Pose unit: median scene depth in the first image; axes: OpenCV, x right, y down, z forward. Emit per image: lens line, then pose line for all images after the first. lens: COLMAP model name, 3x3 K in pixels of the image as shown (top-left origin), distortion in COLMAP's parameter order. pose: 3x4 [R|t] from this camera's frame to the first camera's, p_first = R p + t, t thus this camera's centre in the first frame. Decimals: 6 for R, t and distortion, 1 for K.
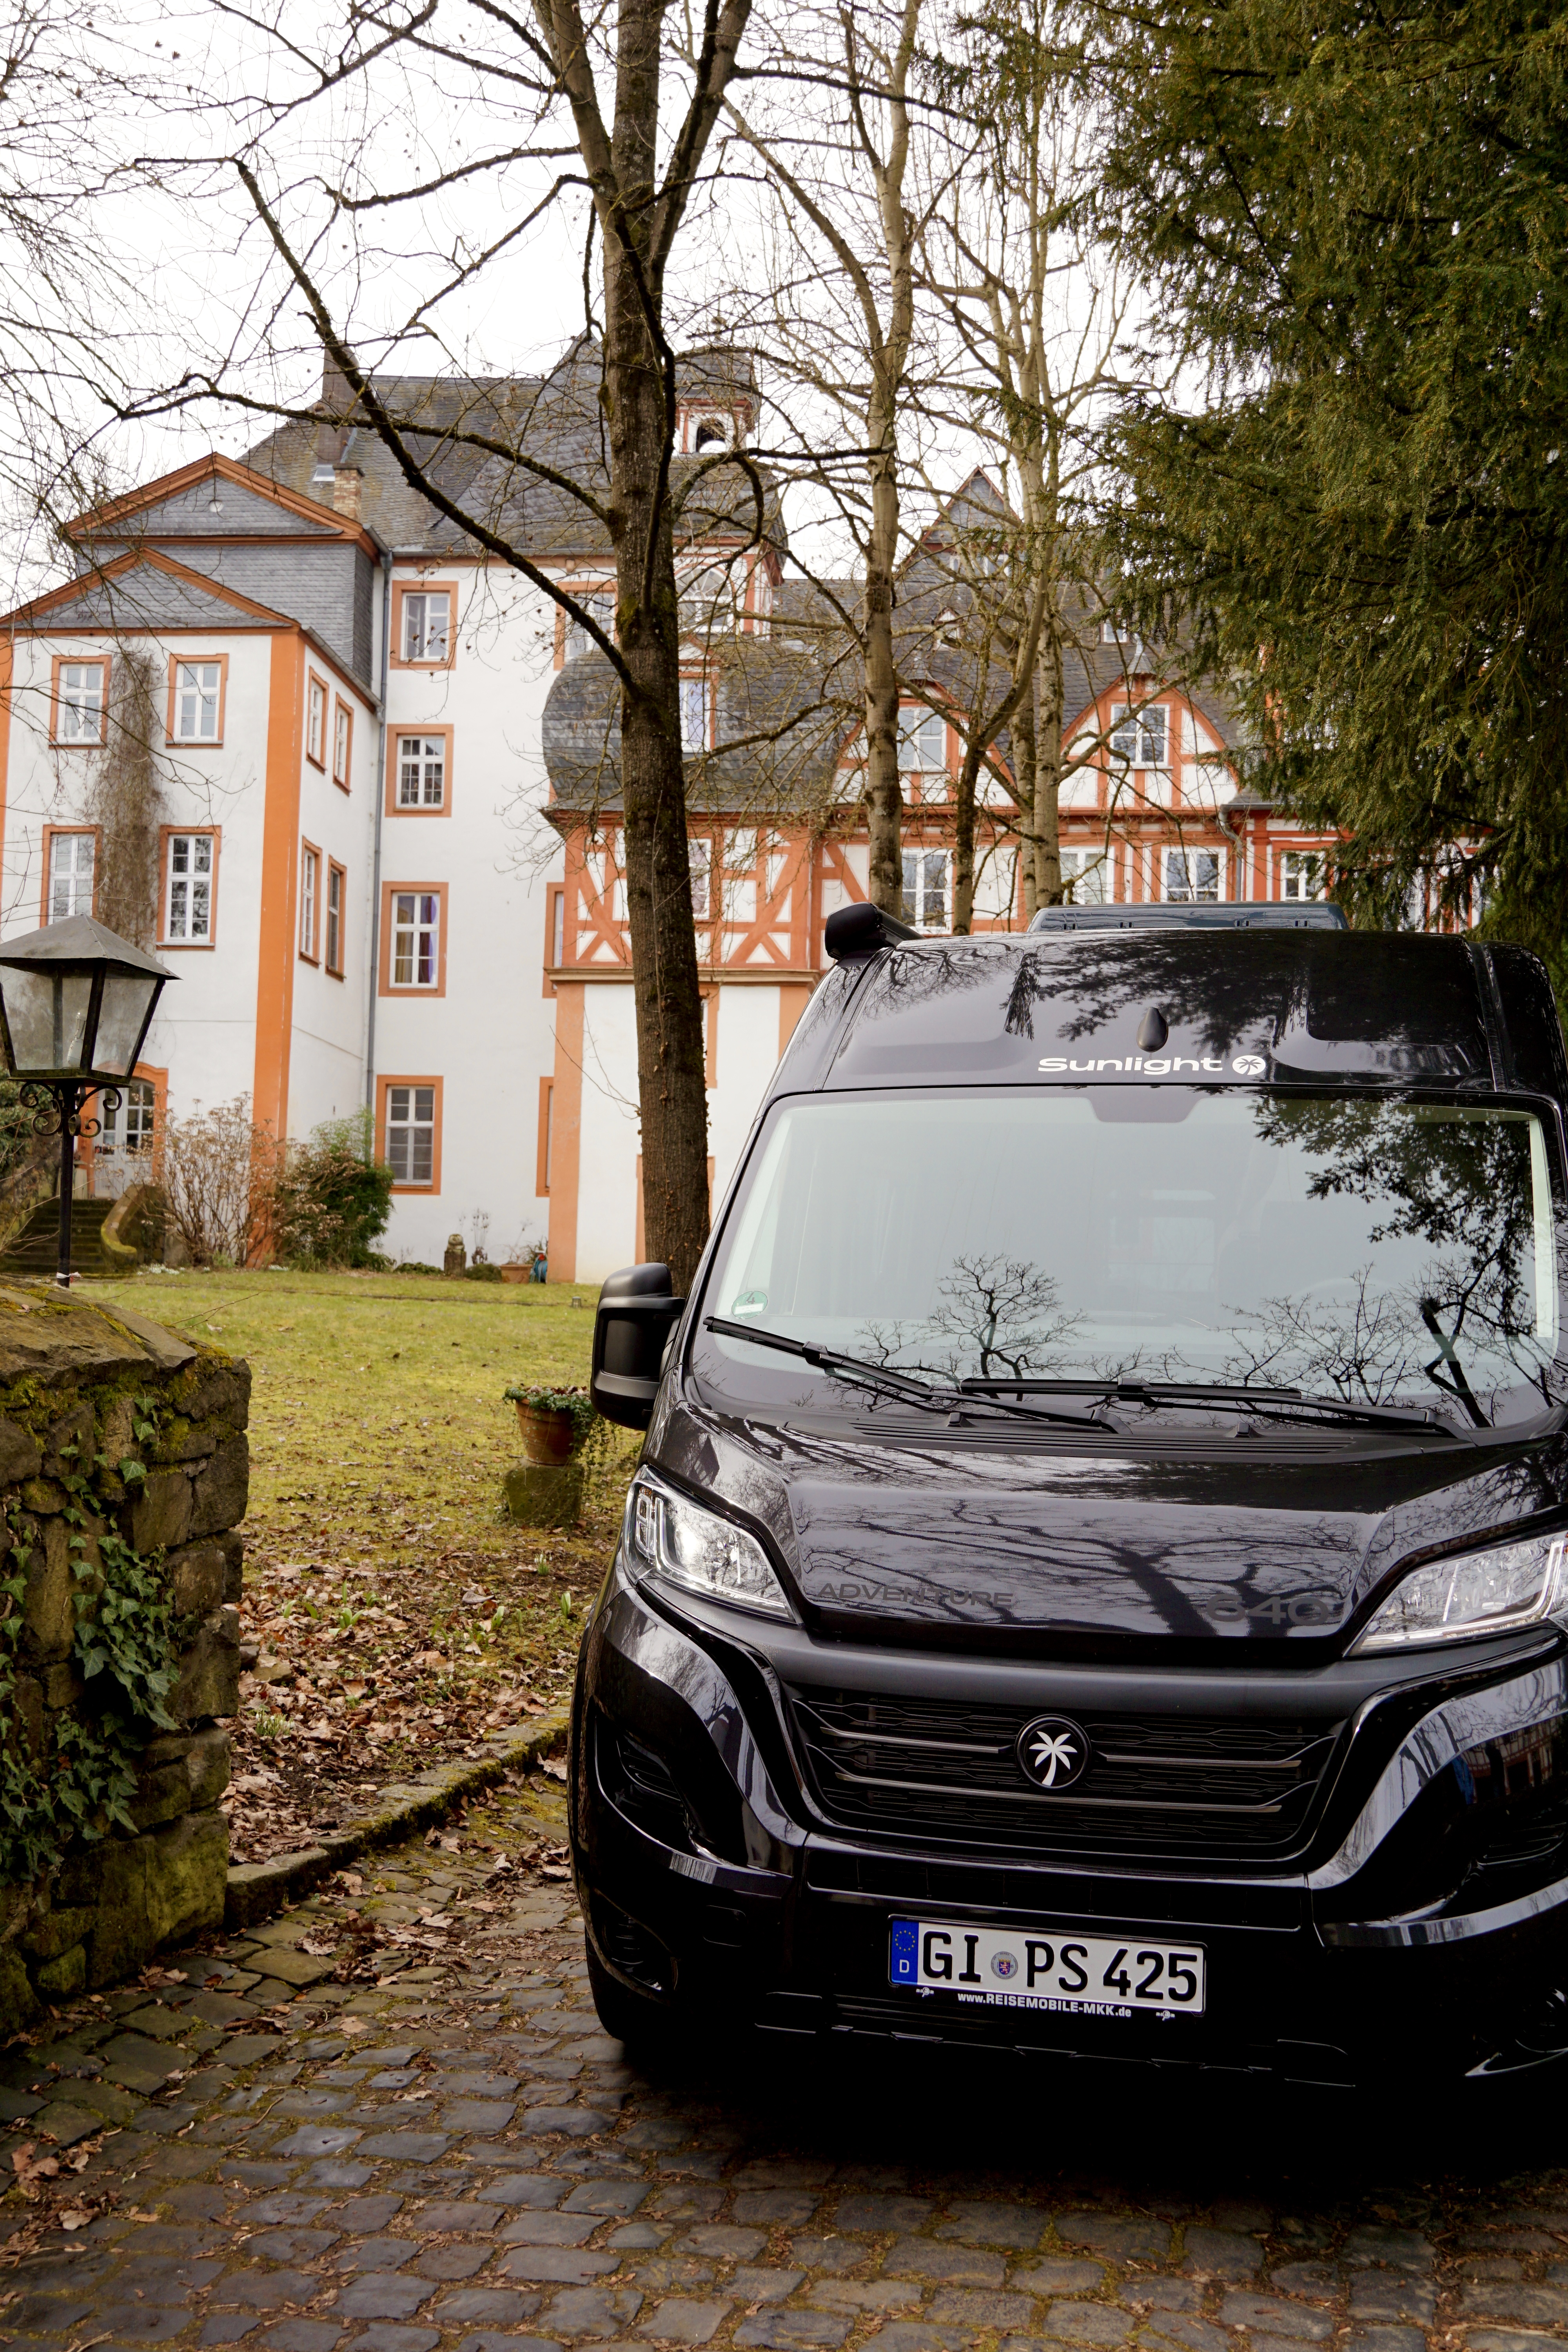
lens RADIAL K [[2419.6, 0, 795.8], [0, 2419.6, 1176.1], [0, 0, 1]] dist [0.026889, 0.000000]
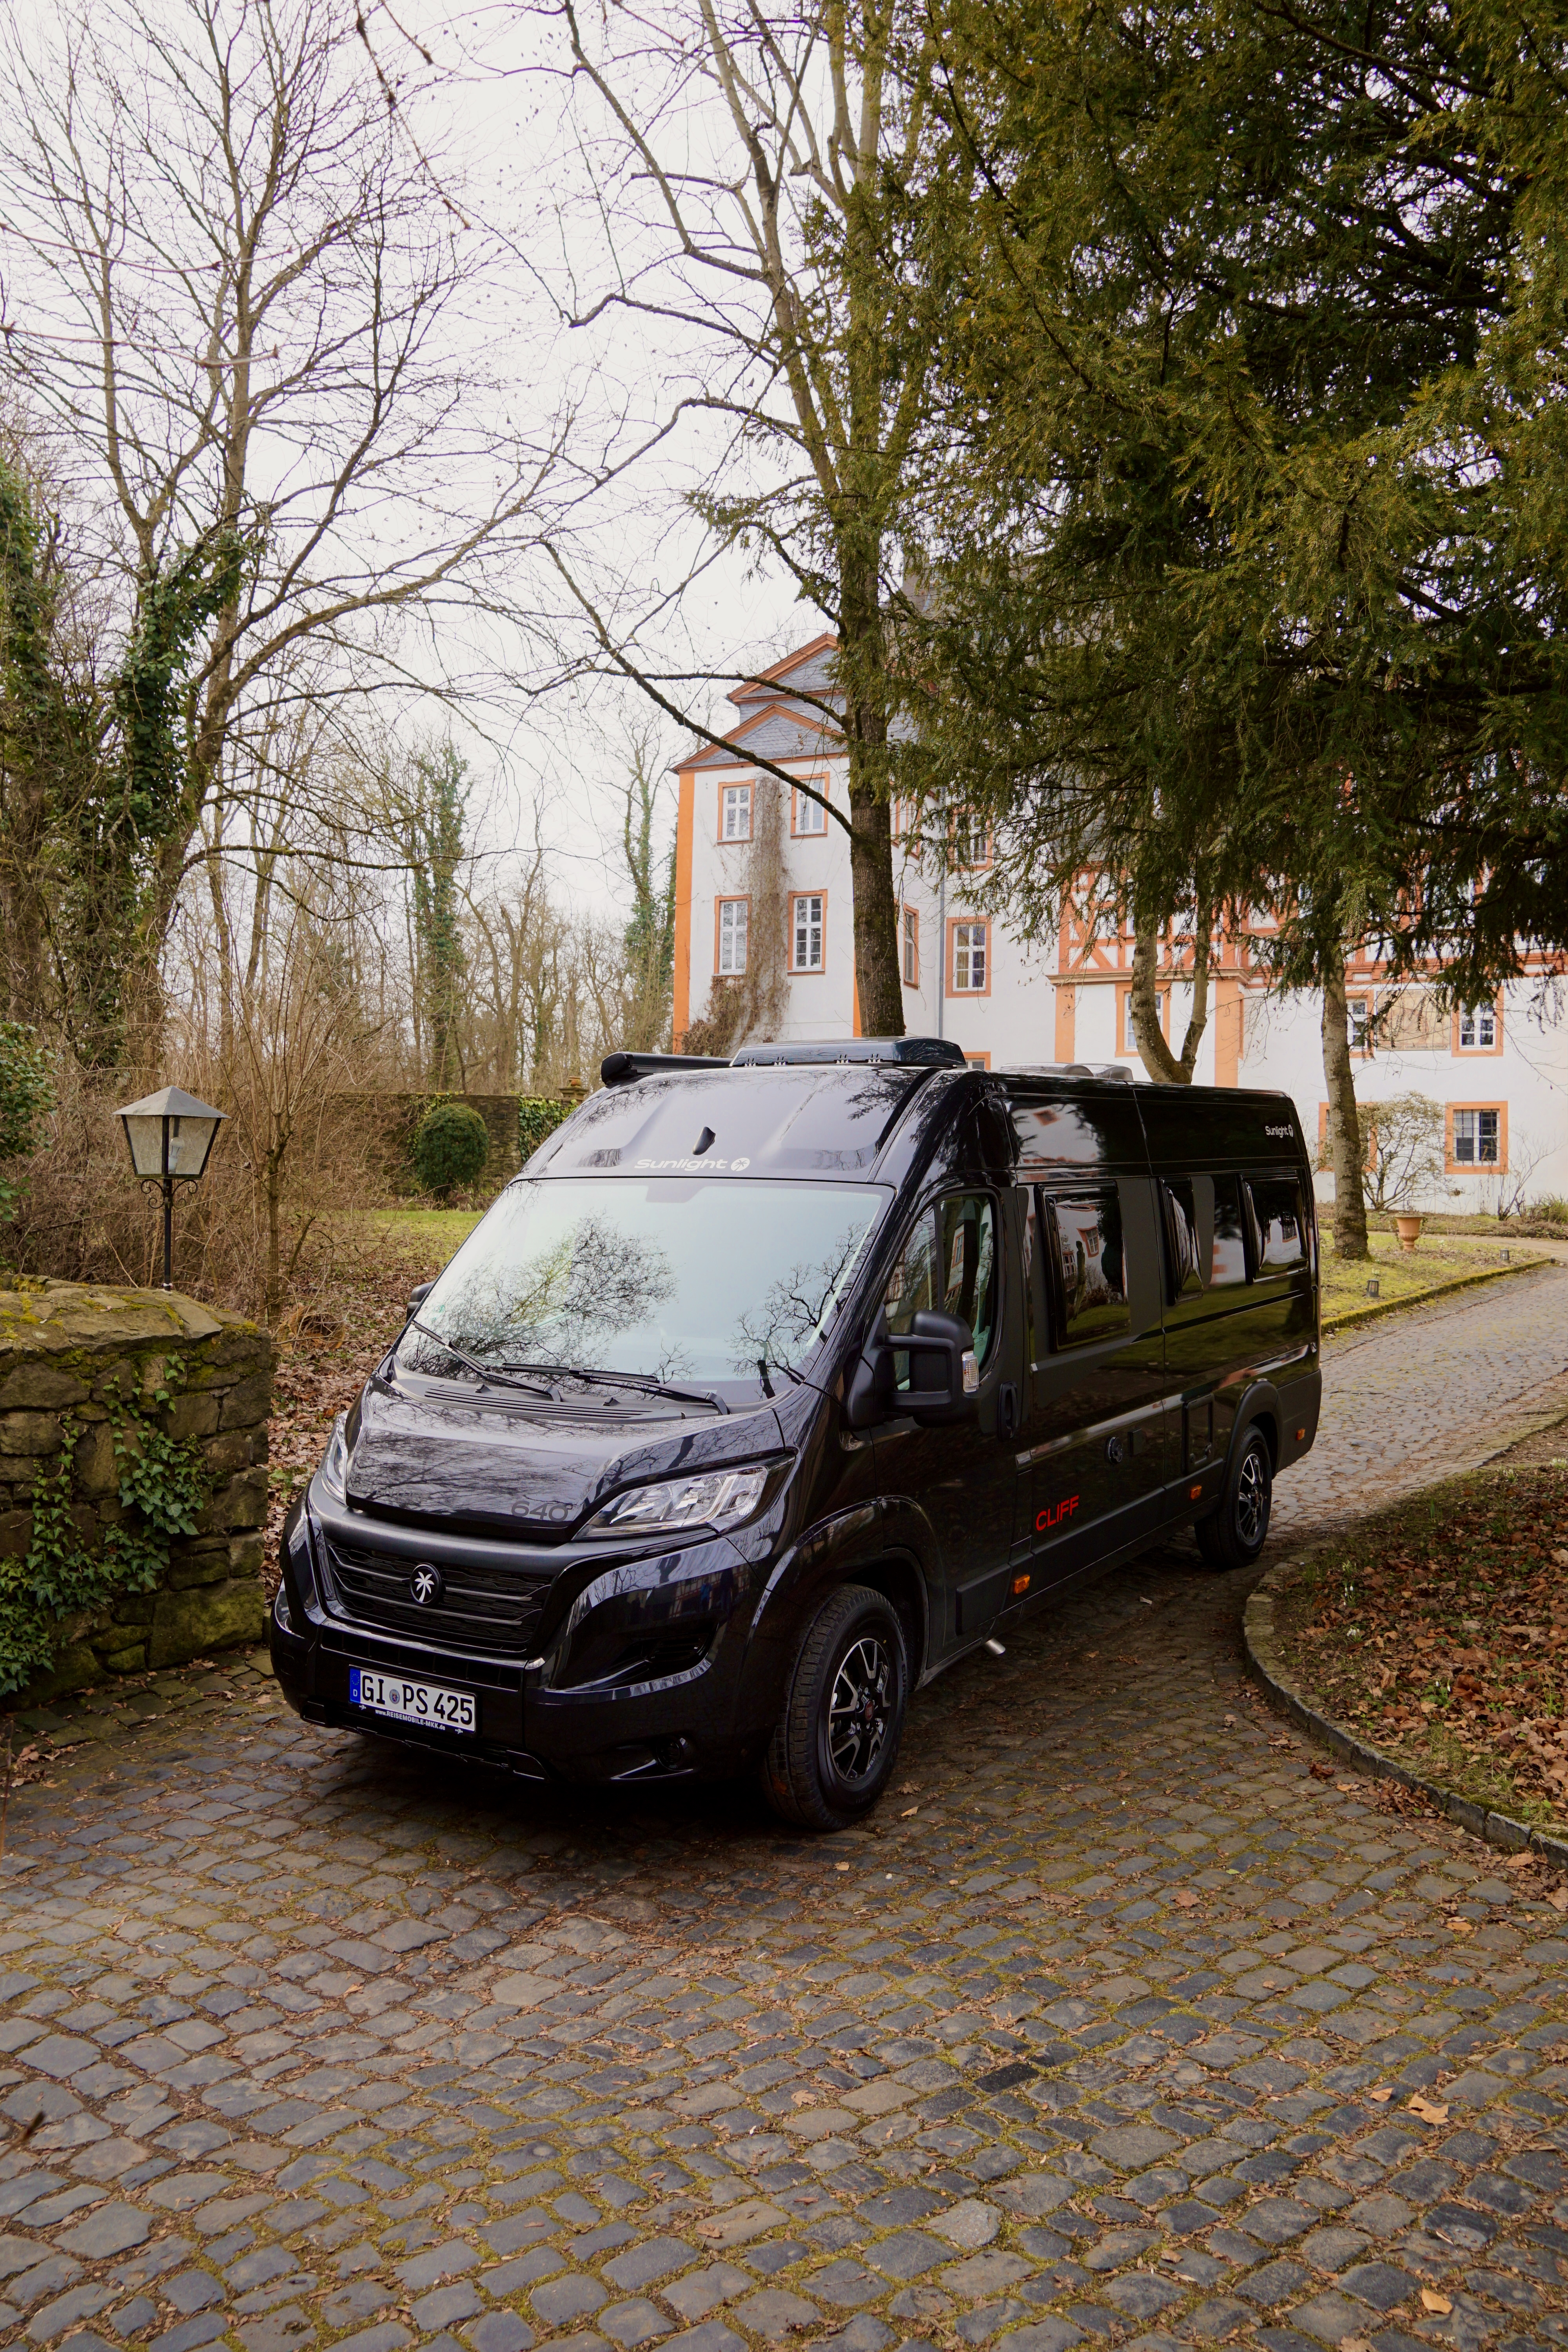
lens RADIAL K [[1733.7, 0, 774.7], [0, 1733.7, 1172.1], [0, 0, 1]] dist [-0.003481, 0.002008]
pose [[0.946690, -0.015049, -0.321793, 0.618570], [0.027281, 0.999065, 0.033536, -0.084032], [0.320987, -0.040527, 0.946216, -0.102604]]
